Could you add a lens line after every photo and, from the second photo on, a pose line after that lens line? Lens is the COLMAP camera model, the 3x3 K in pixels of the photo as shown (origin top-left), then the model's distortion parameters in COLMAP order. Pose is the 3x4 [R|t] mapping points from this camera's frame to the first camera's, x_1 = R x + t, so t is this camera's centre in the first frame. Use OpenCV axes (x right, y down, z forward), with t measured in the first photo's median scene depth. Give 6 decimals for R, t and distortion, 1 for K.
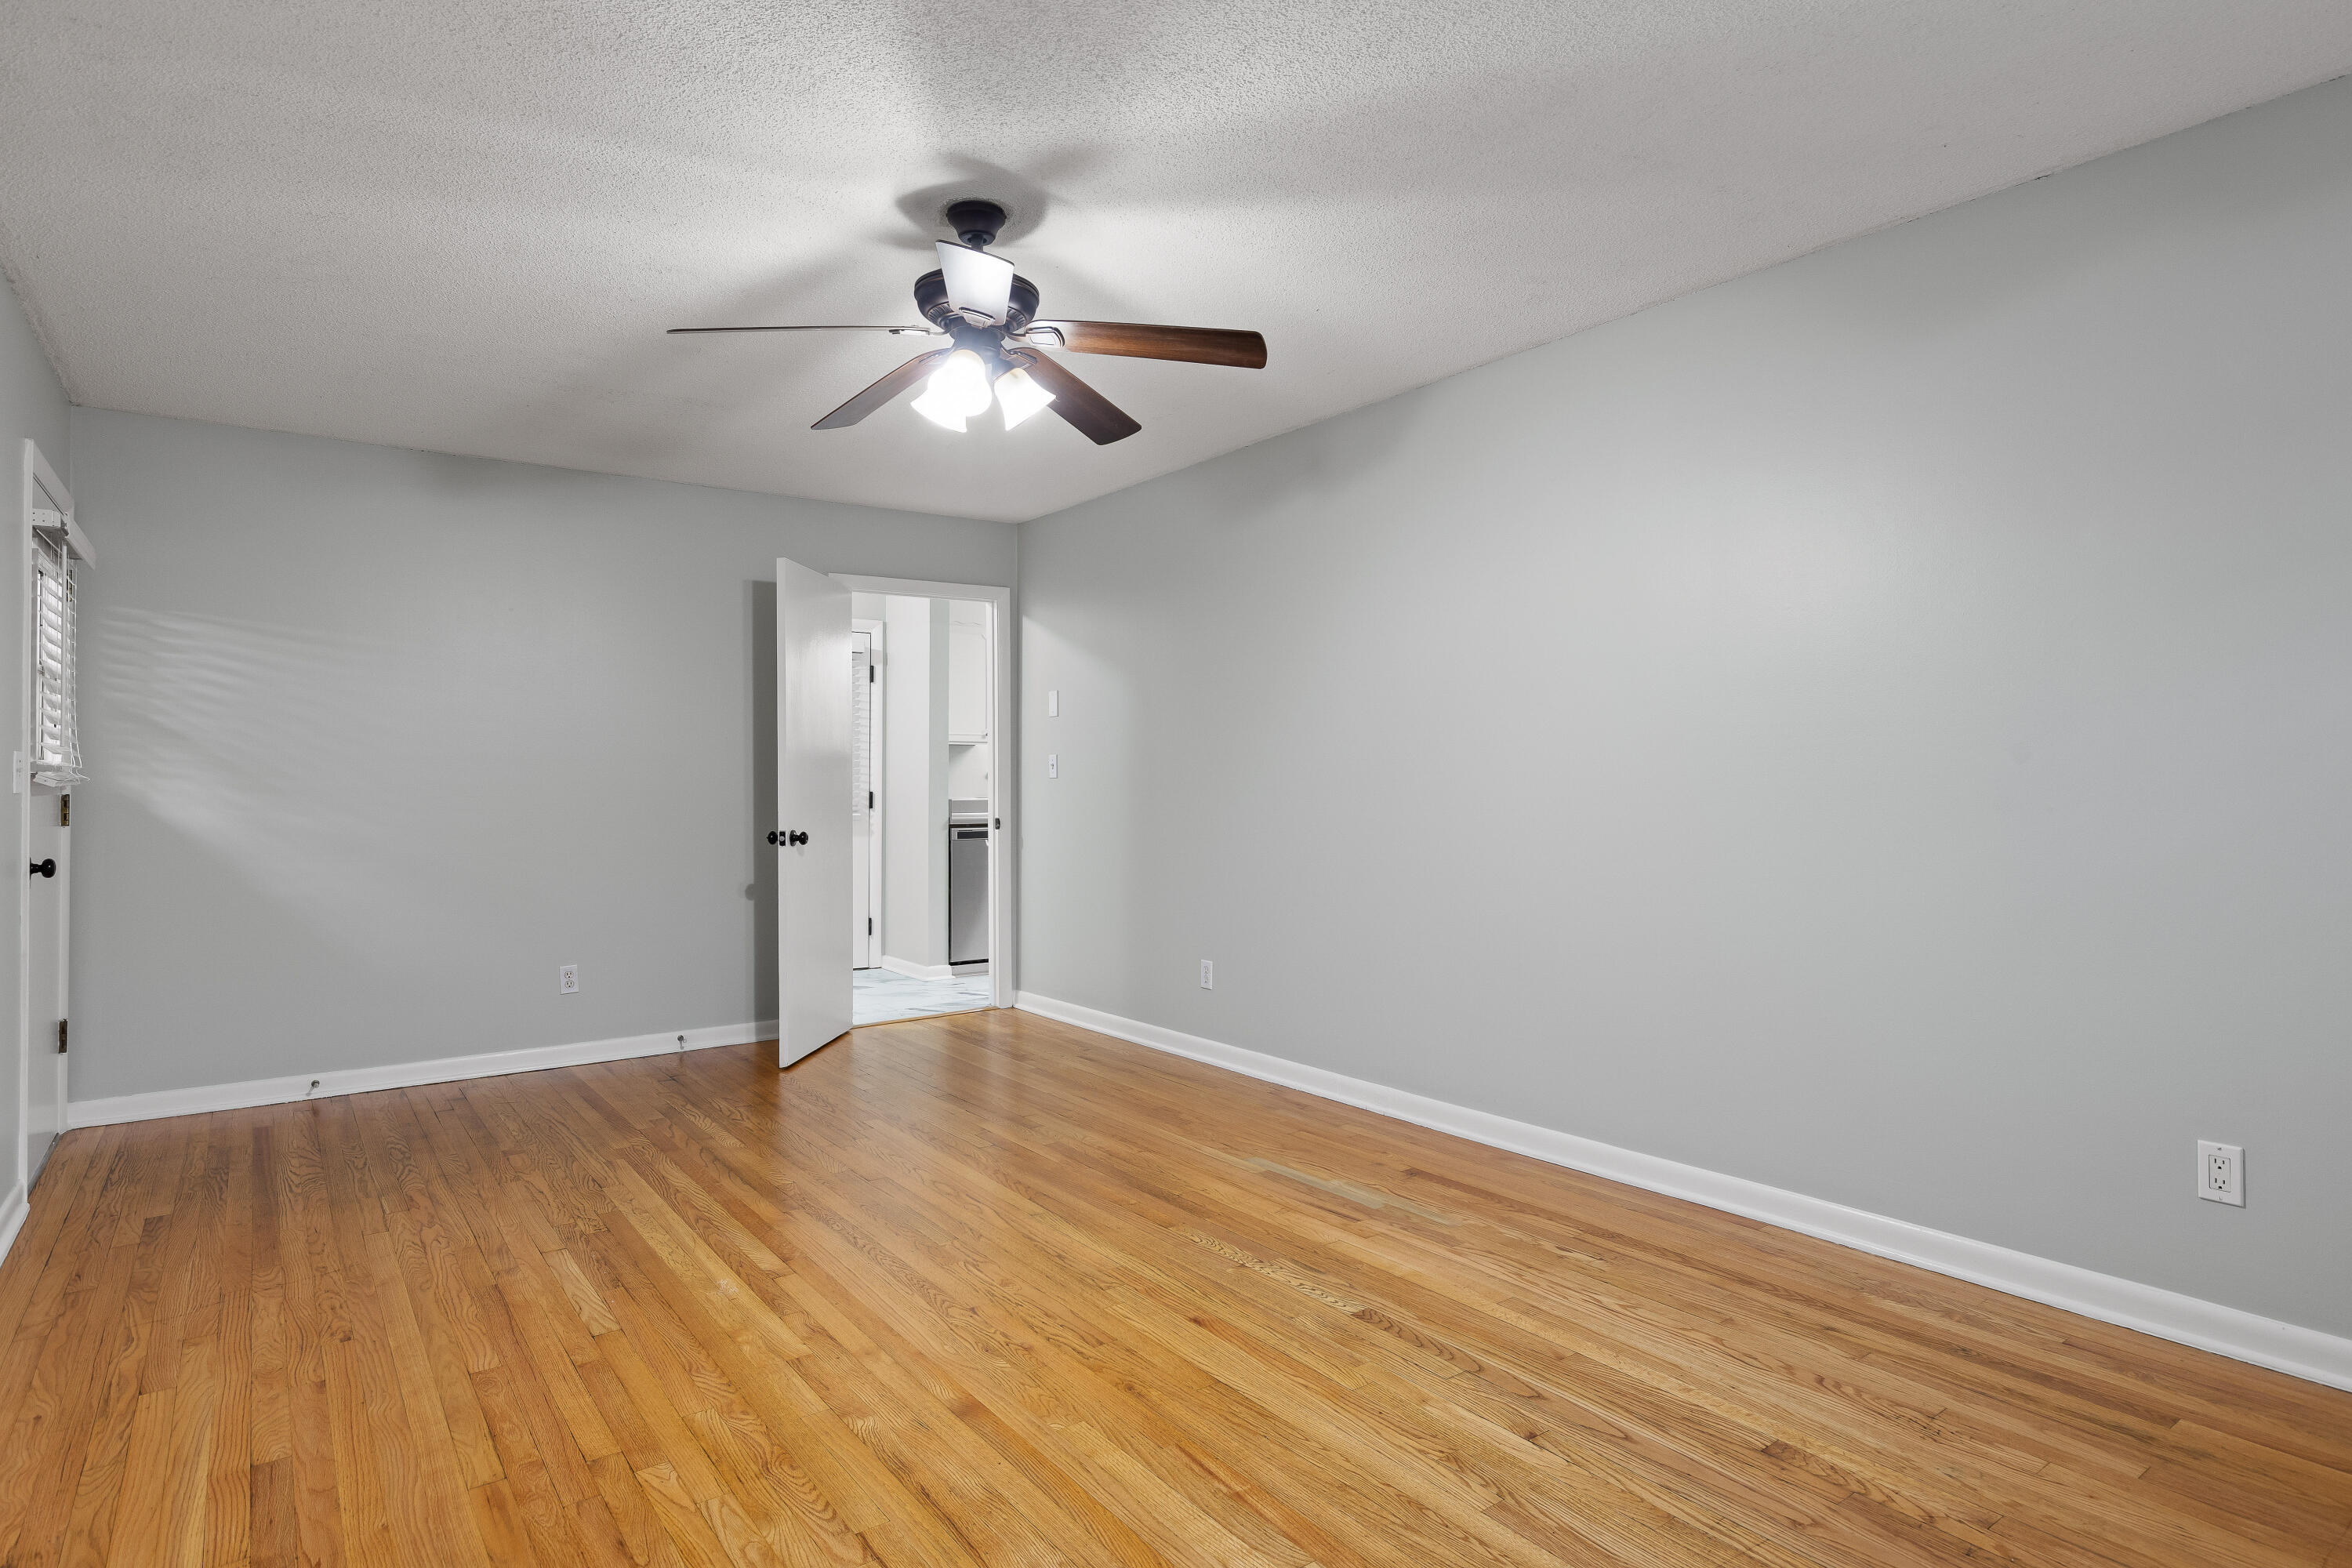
lens RADIAL K [[1284.7, 0, 1174.7], [0, 1284.7, 775.3], [0, 0, 1]] dist [-0.023370, -0.000053]
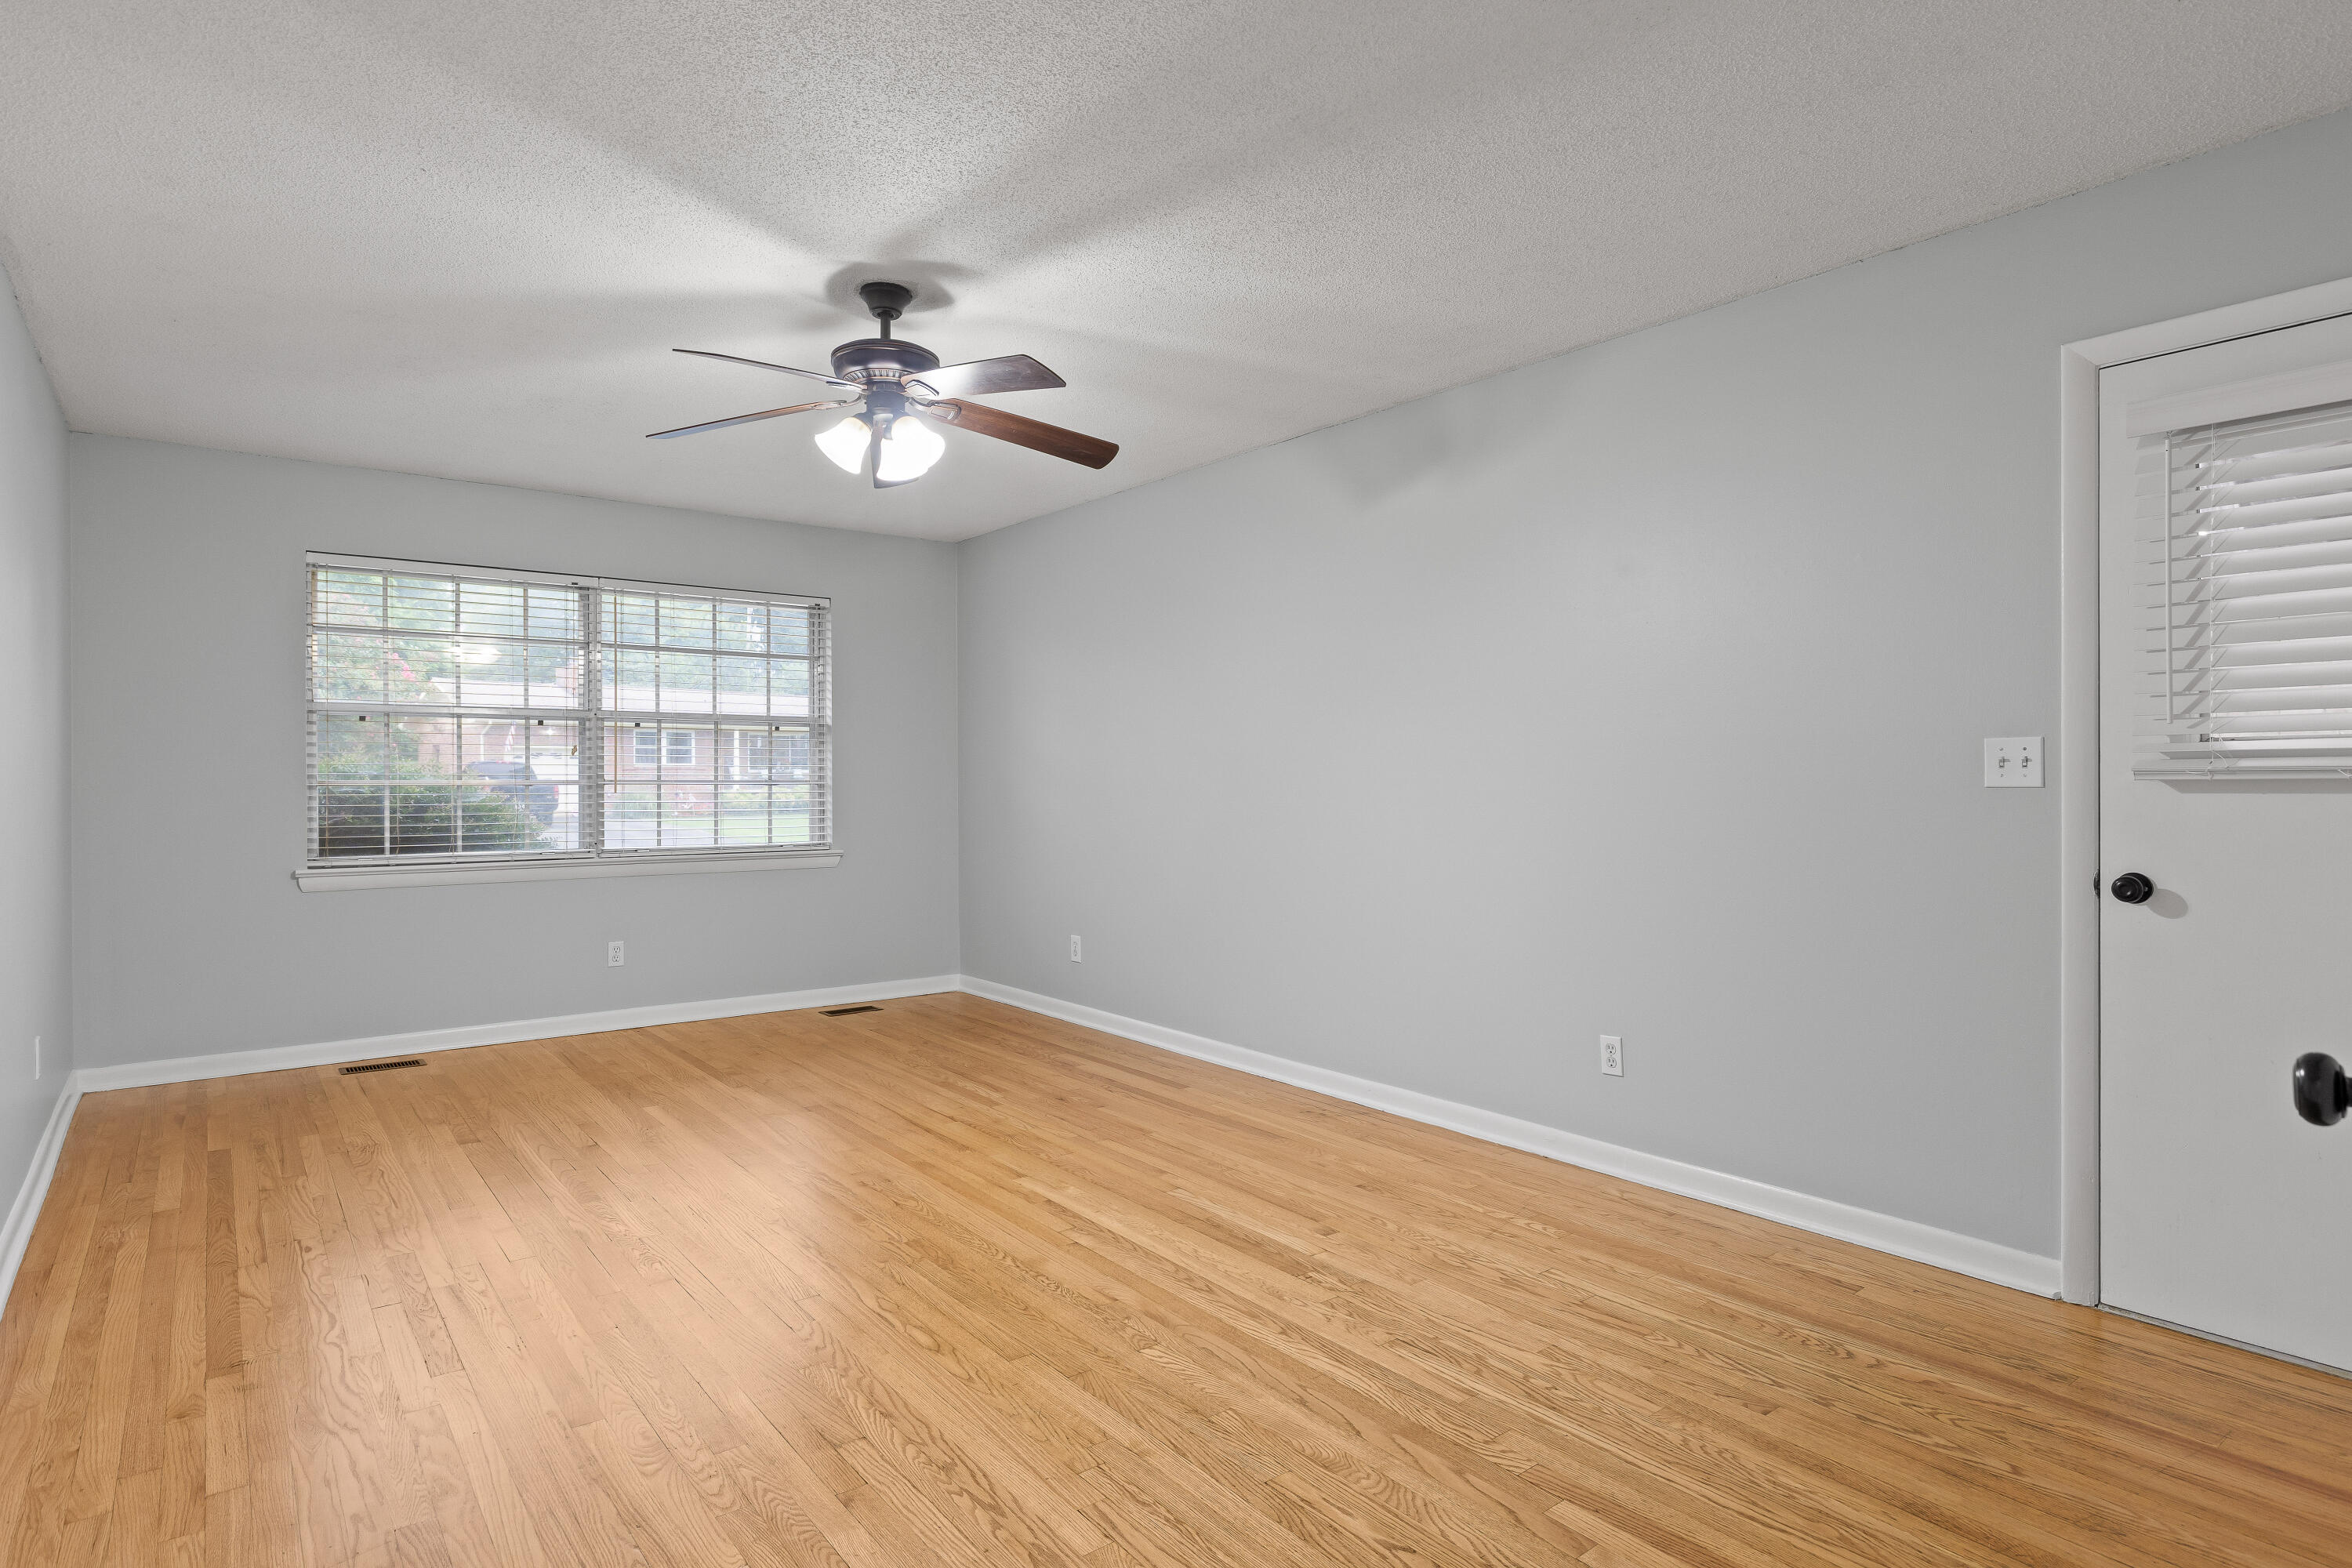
lens RADIAL K [[1284.7, 0, 1174.7], [0, 1284.7, 775.3], [0, 0, 1]] dist [-0.023370, -0.000053]
pose [[-0.999505, 0.006182, -0.030857, -0.353685], [0.006156, 0.999981, 0.000958, -0.000080], [0.030862, 0.000767, -0.999523, 2.029263]]
